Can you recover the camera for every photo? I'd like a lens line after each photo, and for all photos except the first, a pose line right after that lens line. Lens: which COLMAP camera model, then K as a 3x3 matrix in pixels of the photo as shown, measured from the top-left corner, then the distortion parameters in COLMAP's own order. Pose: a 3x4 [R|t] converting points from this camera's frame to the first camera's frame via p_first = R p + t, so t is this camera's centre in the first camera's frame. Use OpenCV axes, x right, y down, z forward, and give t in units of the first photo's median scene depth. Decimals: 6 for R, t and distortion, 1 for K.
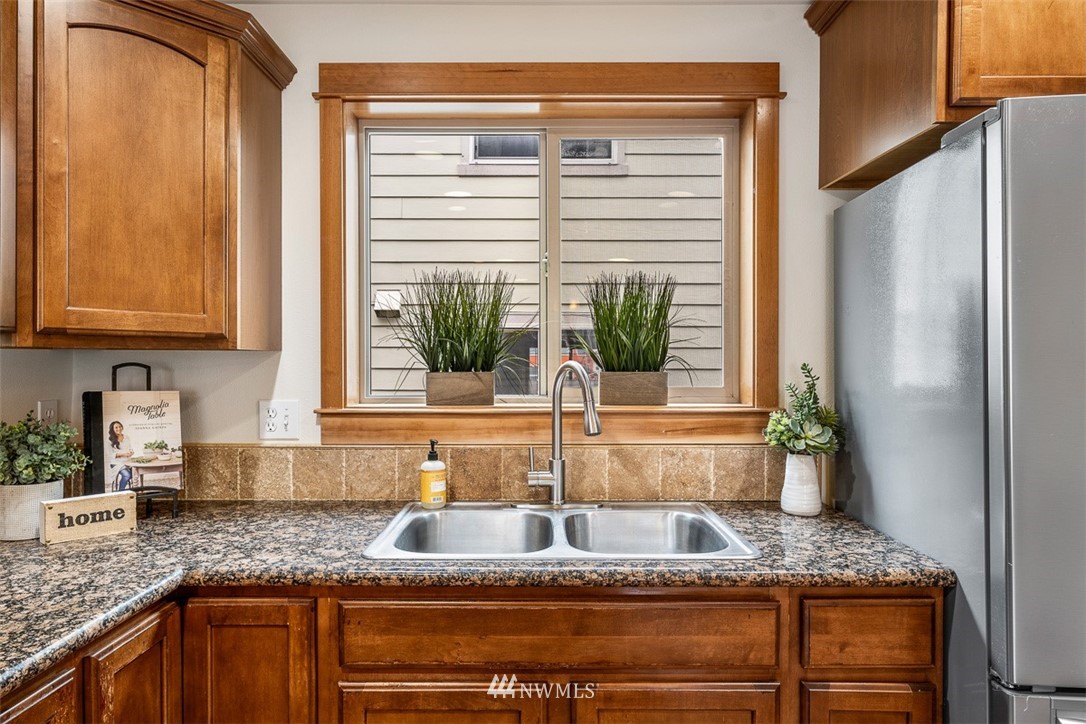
lens RADIAL K [[699.7, 0, 541.8], [0, 699.7, 367.1], [0, 0, 1]] dist [0.002456, 0.003281]
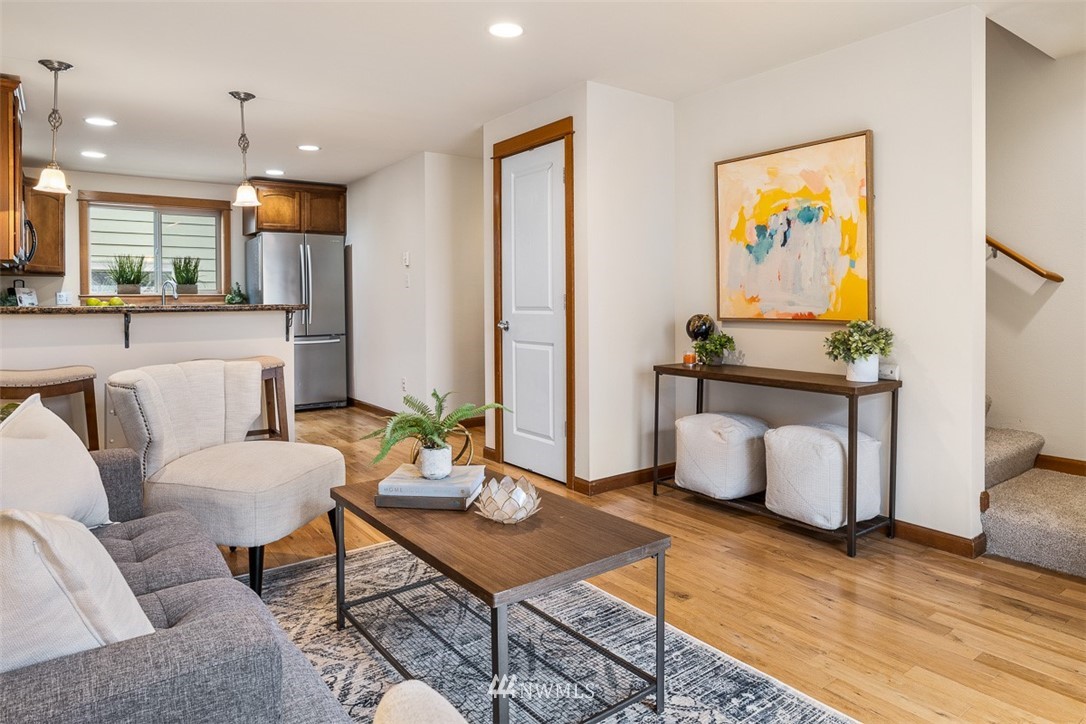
lens RADIAL K [[659.9, 0, 549.5], [0, 659.9, 305.4], [0, 0, 1]] dist [-0.039598, 0.031330]
pose [[0.799667, -0.011689, 0.600330, -0.471334], [0.013650, 0.999906, 0.001286, 0.162589], [-0.600288, 0.007166, 0.799752, -3.315548]]
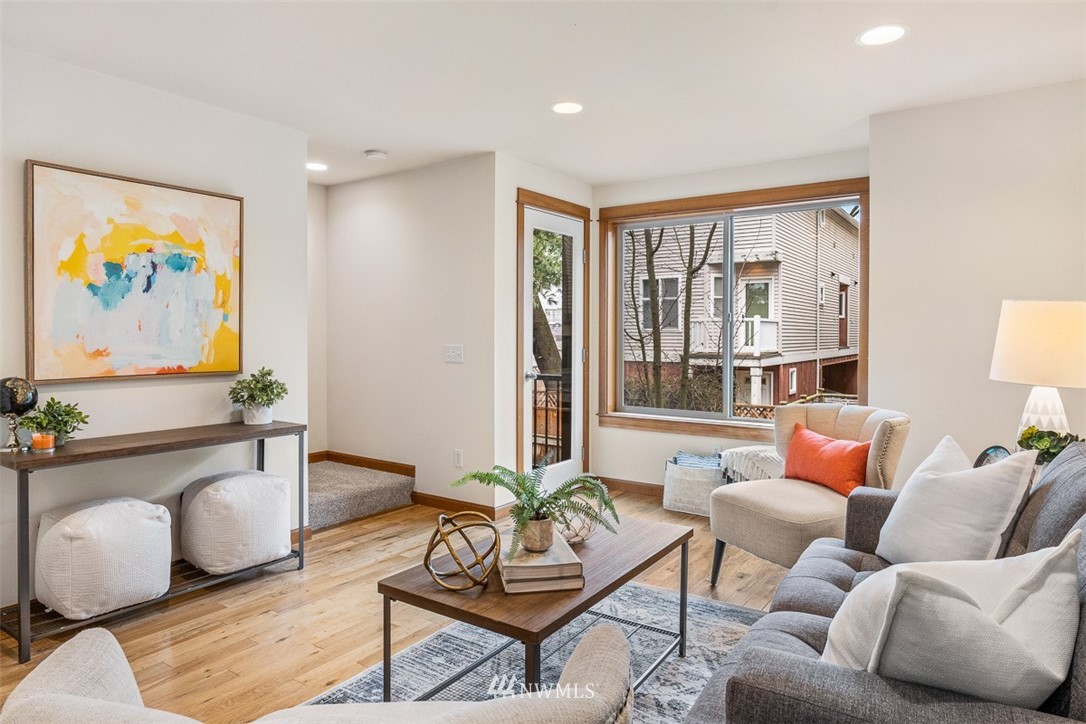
lens RADIAL K [[653.5, 0, 545.3], [0, 653.5, 342.7], [0, 0, 1]] dist [-0.031524, 0.026610]
pose [[-0.823550, -0.009163, 0.567169, -0.569957], [0.004463, 0.999734, 0.022632, 0.093346], [-0.567226, 0.021170, -0.823290, -1.243422]]
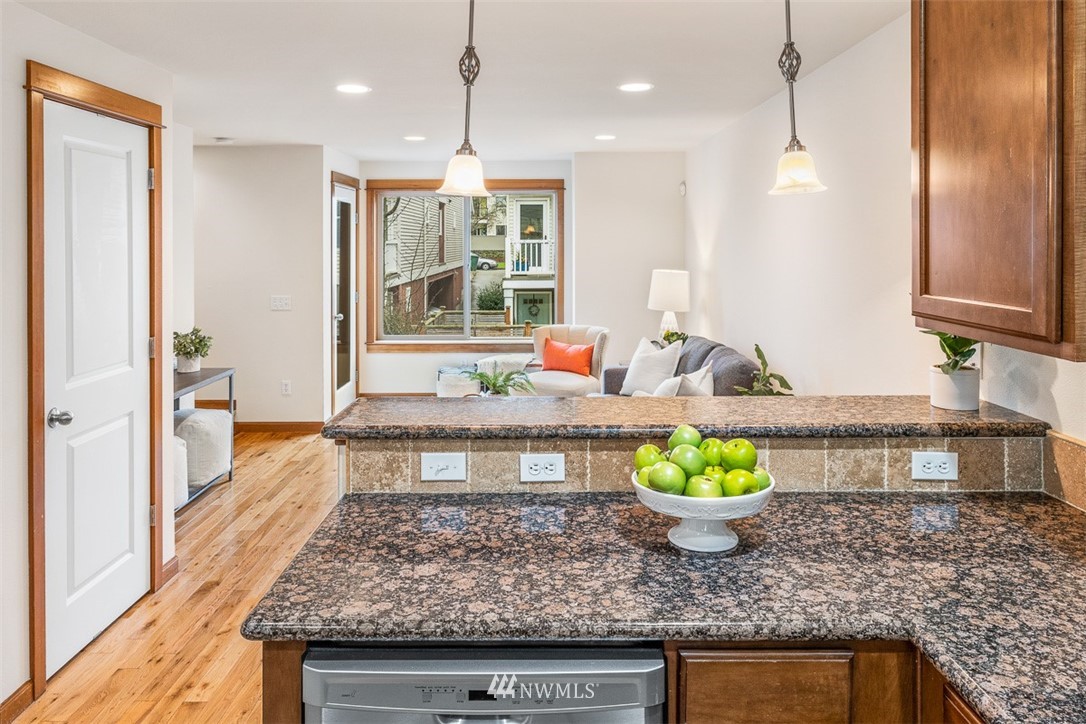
lens RADIAL K [[752.4, 0, 543.0], [0, 752.4, 249.9], [0, 0, 1]] dist [0.002609, -0.000300]
pose [[-0.999970, 0.001570, -0.007595, -0.049275], [0.001404, 0.999762, 0.021783, -0.142166], [0.007627, 0.021772, -0.999734, 0.500260]]
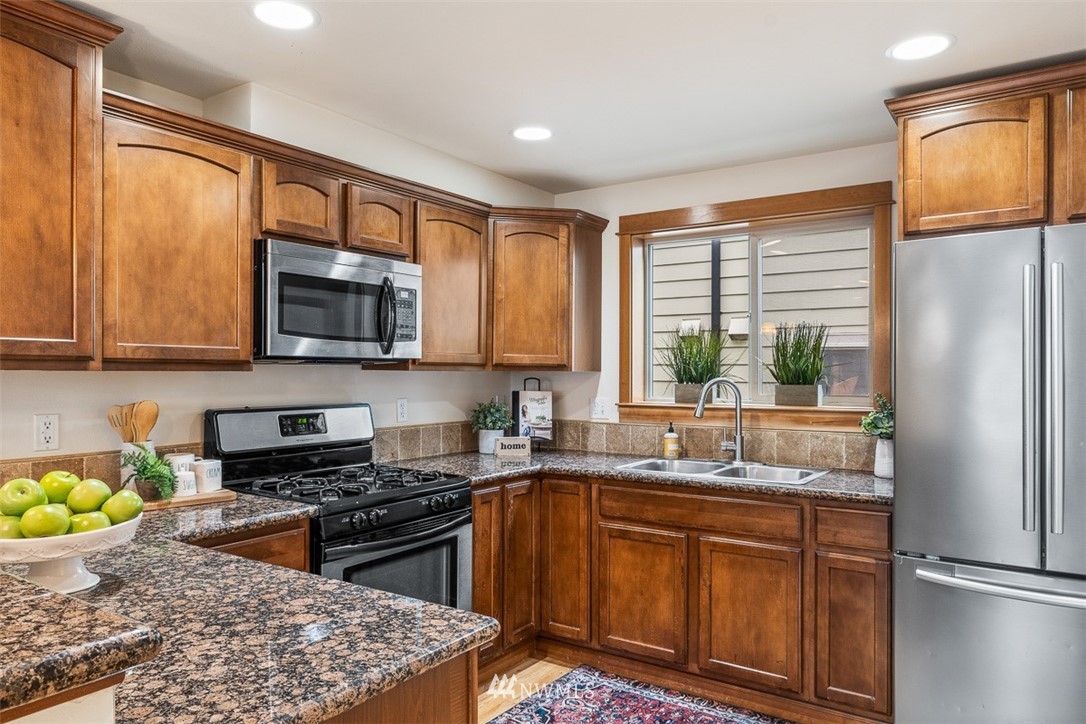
lens RADIAL K [[736.3, 0, 538.6], [0, 736.3, 374.2], [0, 0, 1]] dist [0.010081, 0.002064]
pose [[0.828657, 0.003443, -0.559746, 0.715939], [-0.008348, 0.999946, -0.006207, -0.002833], [0.559694, 0.009816, 0.828641, -0.875683]]
